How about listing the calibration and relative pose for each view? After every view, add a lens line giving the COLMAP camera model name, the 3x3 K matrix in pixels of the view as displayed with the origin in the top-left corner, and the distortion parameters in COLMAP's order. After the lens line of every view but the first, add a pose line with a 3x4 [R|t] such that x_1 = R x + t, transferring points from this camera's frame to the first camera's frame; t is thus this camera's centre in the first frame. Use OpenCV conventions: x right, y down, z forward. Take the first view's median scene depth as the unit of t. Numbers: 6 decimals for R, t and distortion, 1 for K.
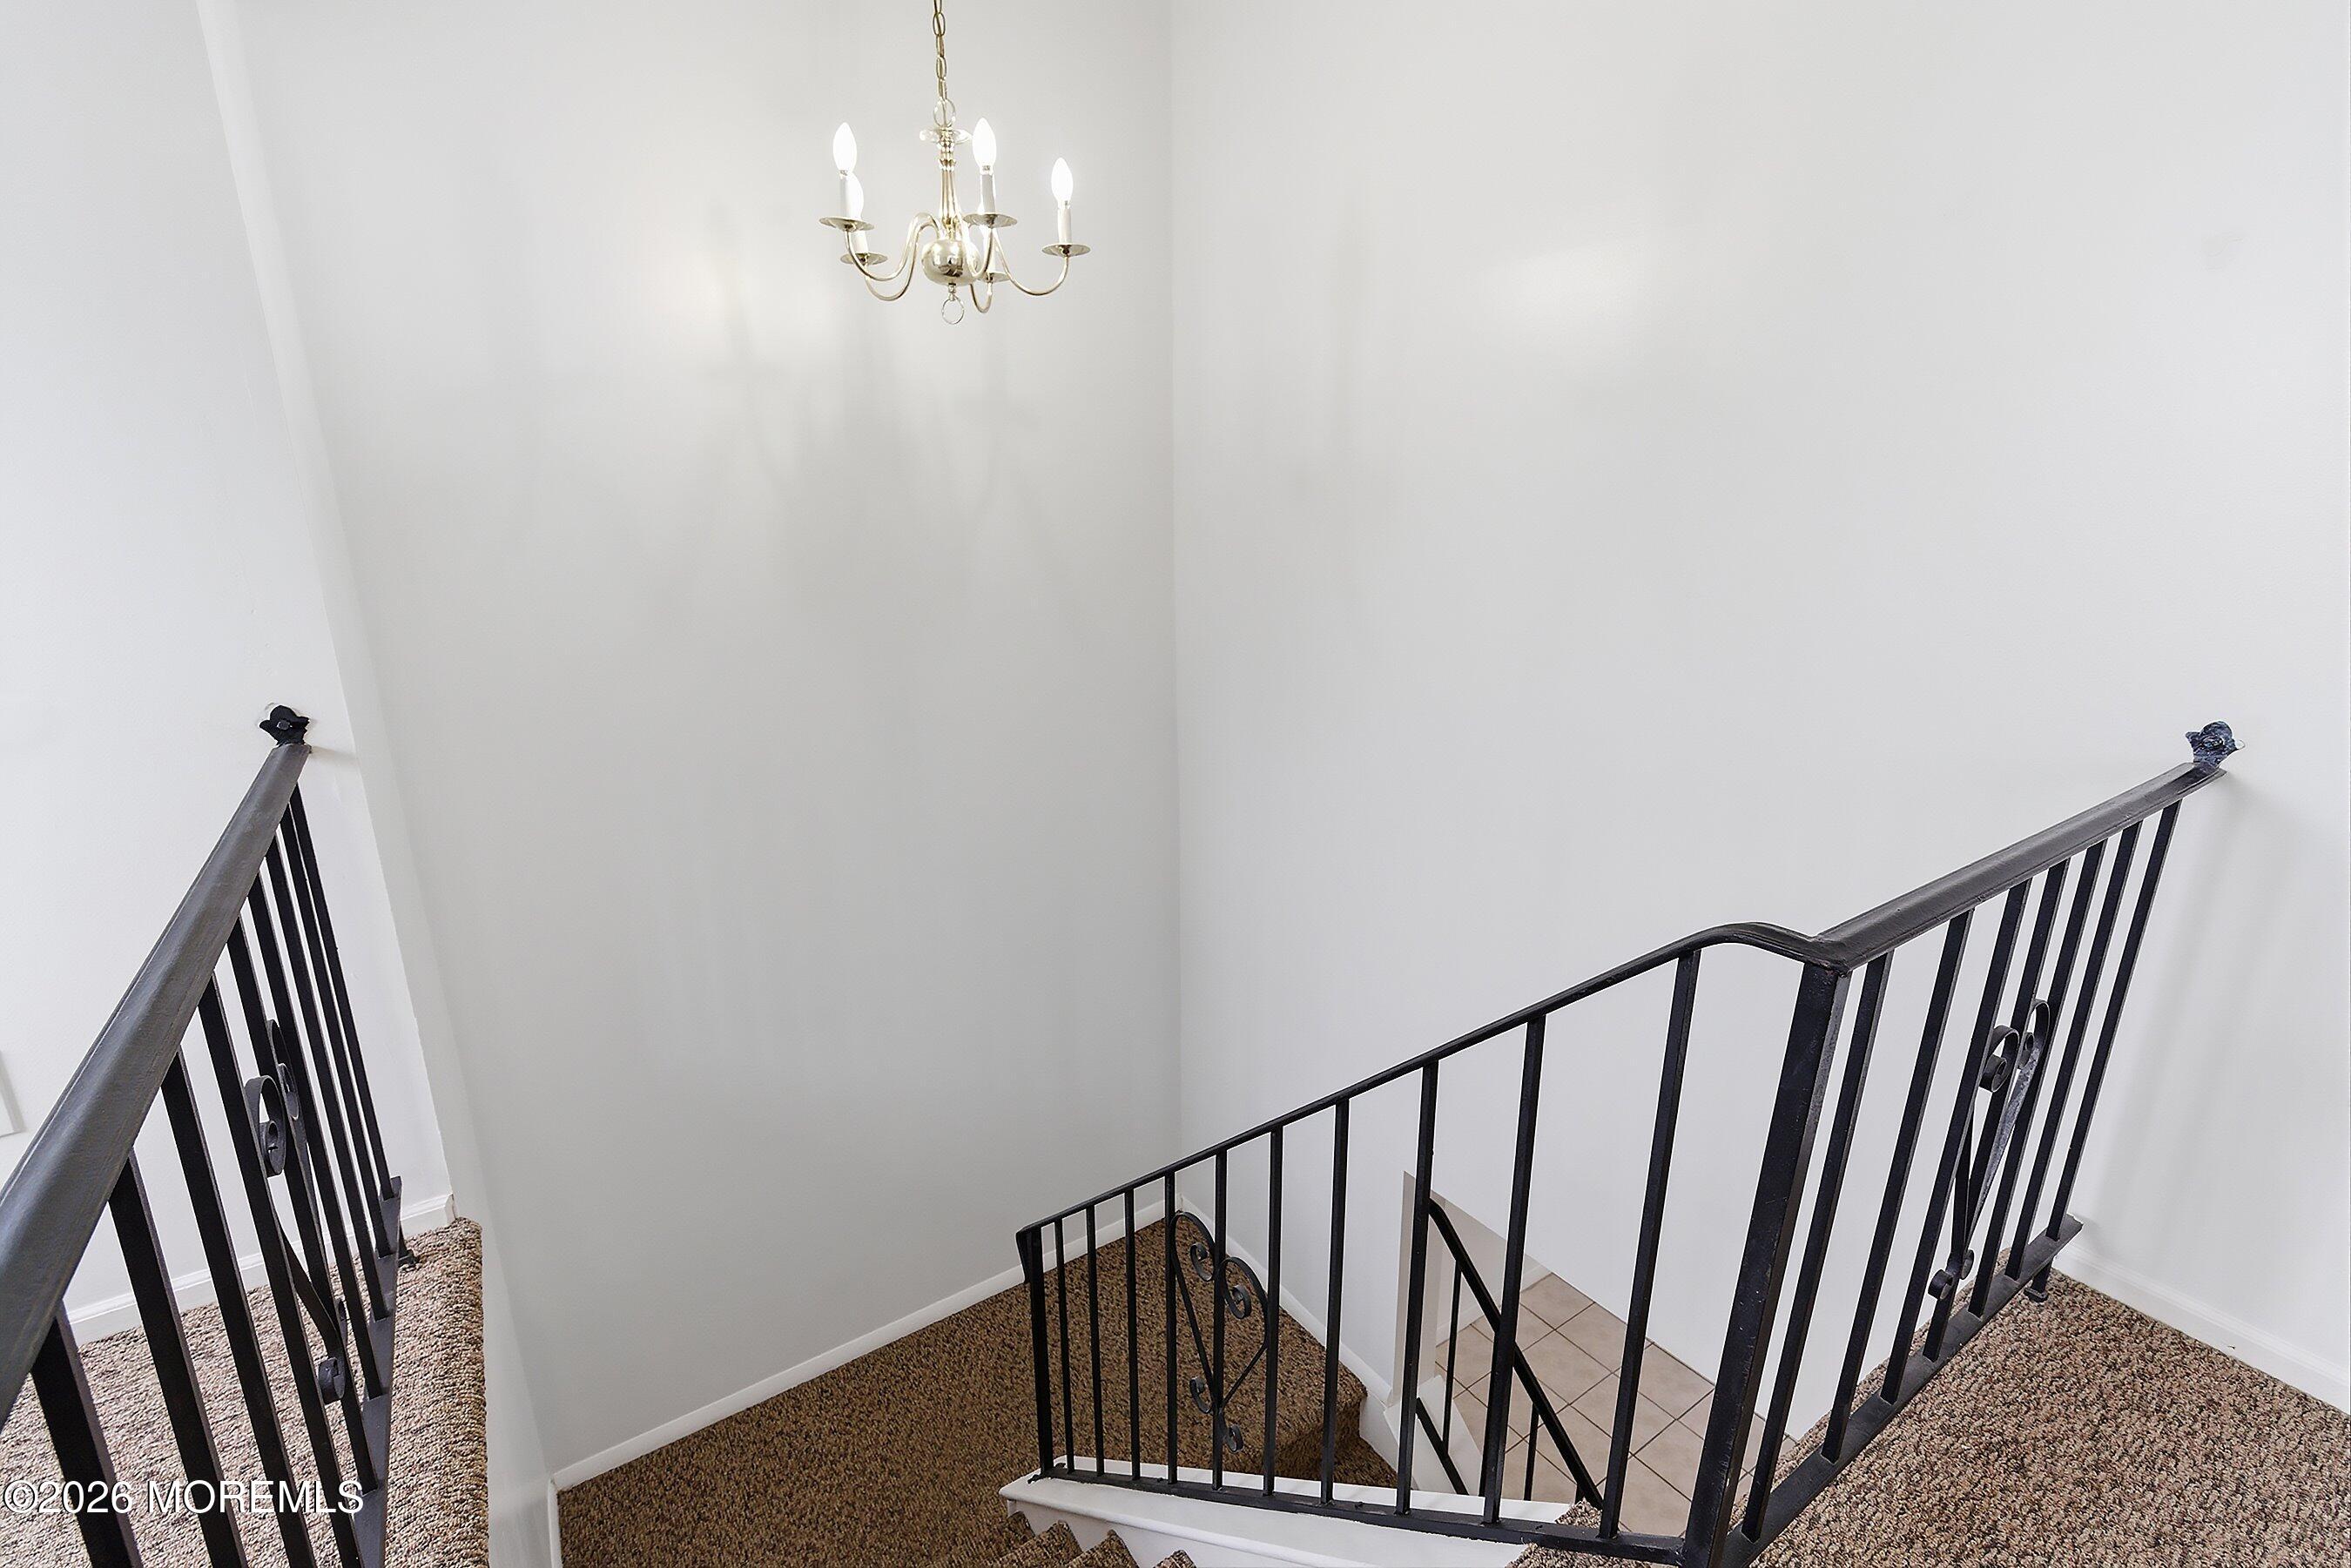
lens RADIAL K [[1057.5, 0, 1175.5], [0, 1057.5, 784.0], [0, 0, 1]] dist [0.000130, 0.000040]
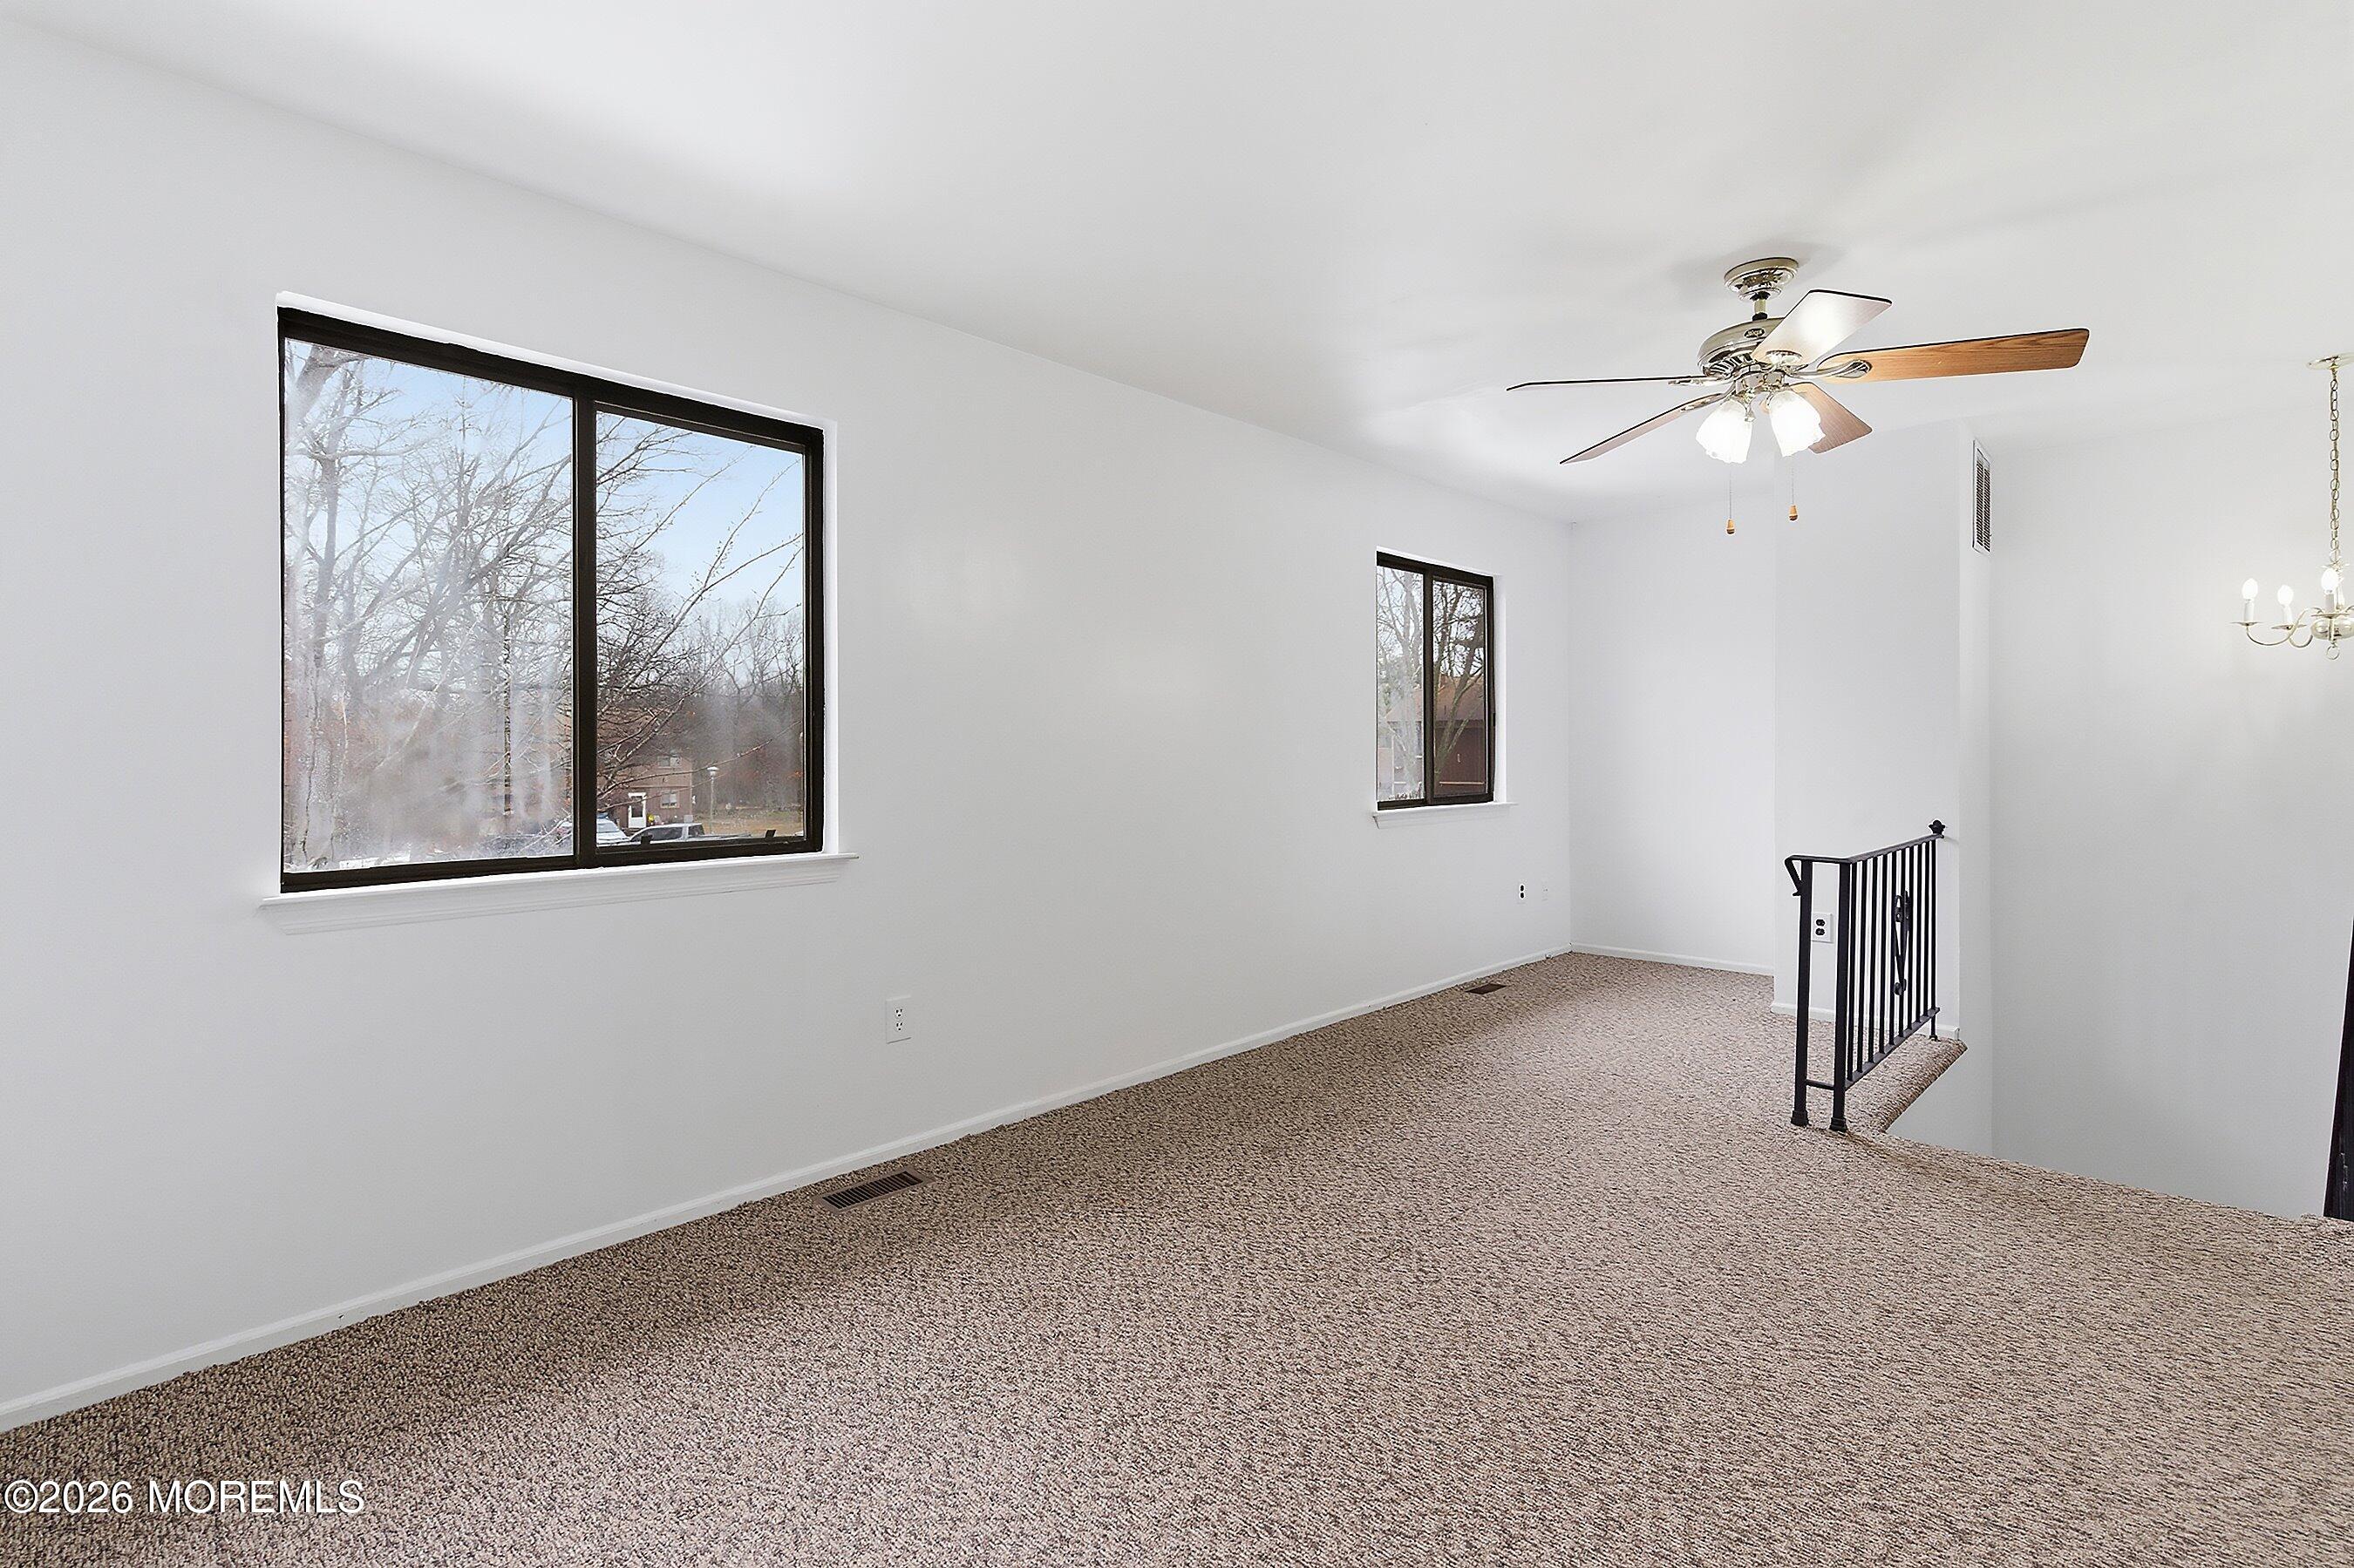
lens RADIAL K [[1090.9, 0, 1180.1], [0, 1090.9, 762.7], [0, 0, 1]] dist [-0.001332, -0.000087]
pose [[0.190491, 0.021298, -0.981458, 1.262919], [-0.258850, 0.965473, -0.029289, 0.297048], [0.946948, 0.259630, 0.189427, -1.177508]]
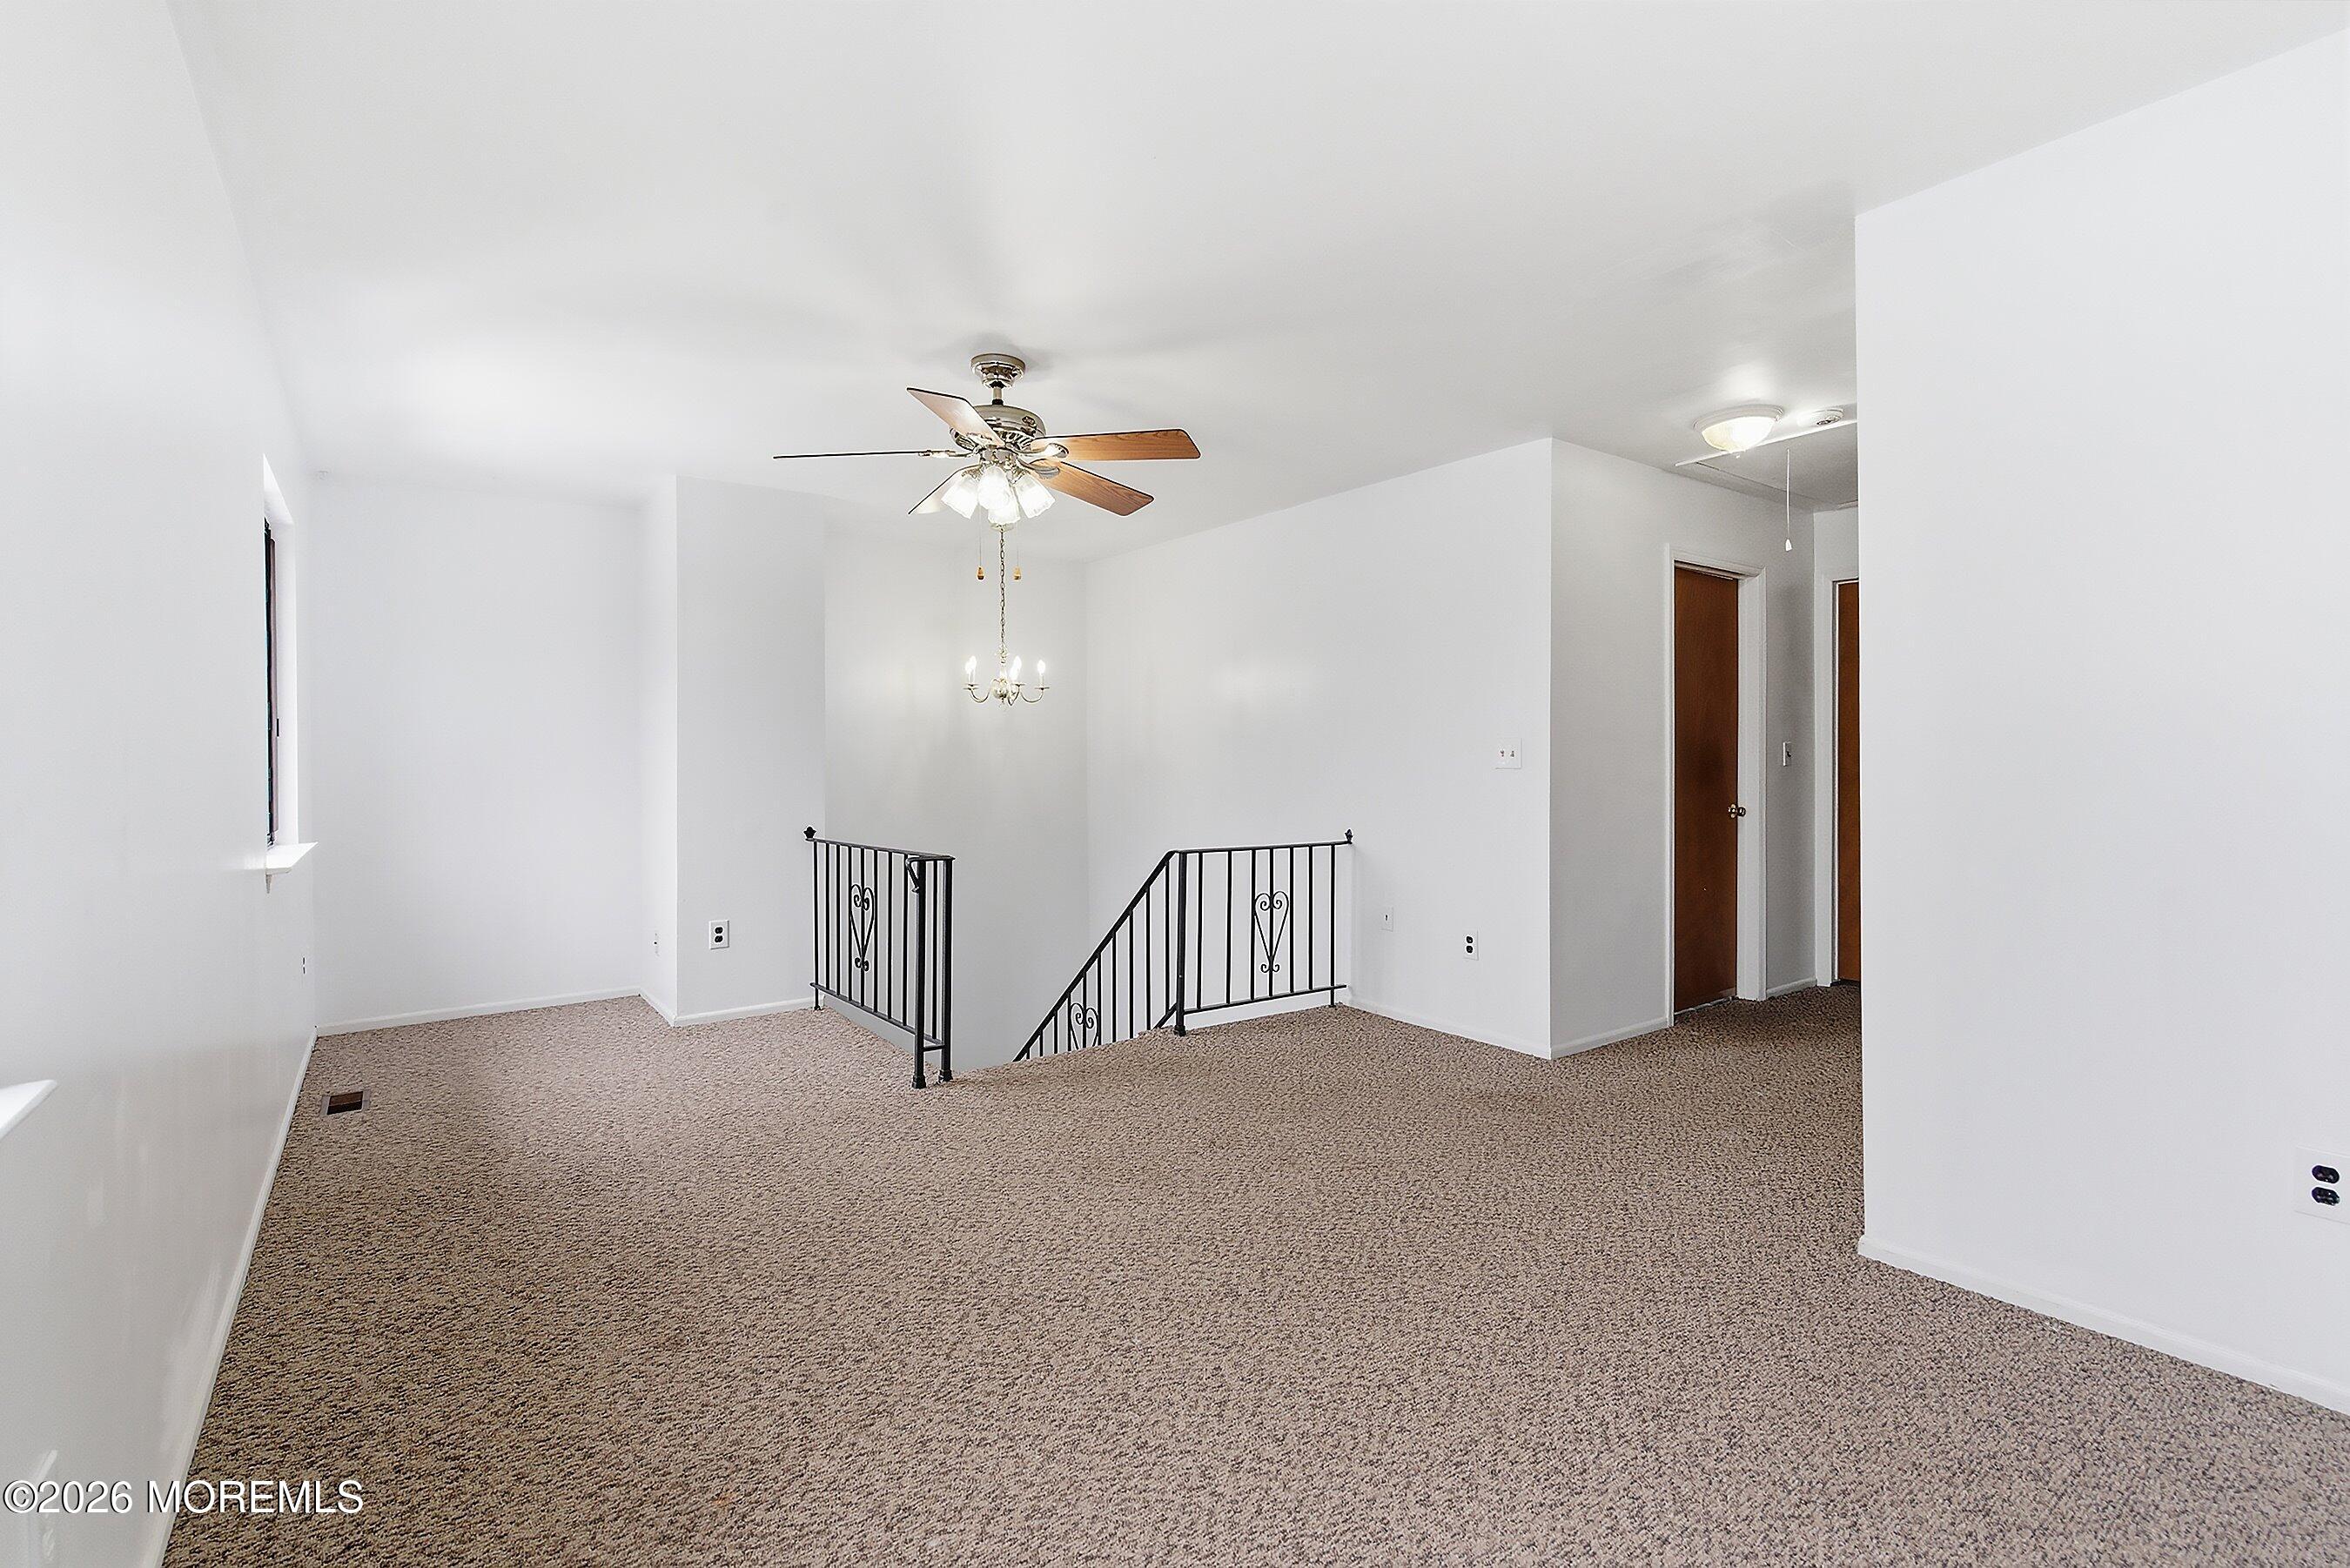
lens RADIAL K [[1057.0, 0, 1175.0], [0, 1057.0, 784.0], [0, 0, 1]] dist [0.000130, 0.000040]
pose [[0.999478, 0.002655, 0.032195, 0.174785], [0.005321, 0.969475, -0.245132, 0.483662], [-0.031863, 0.245175, 0.968955, -1.823075]]
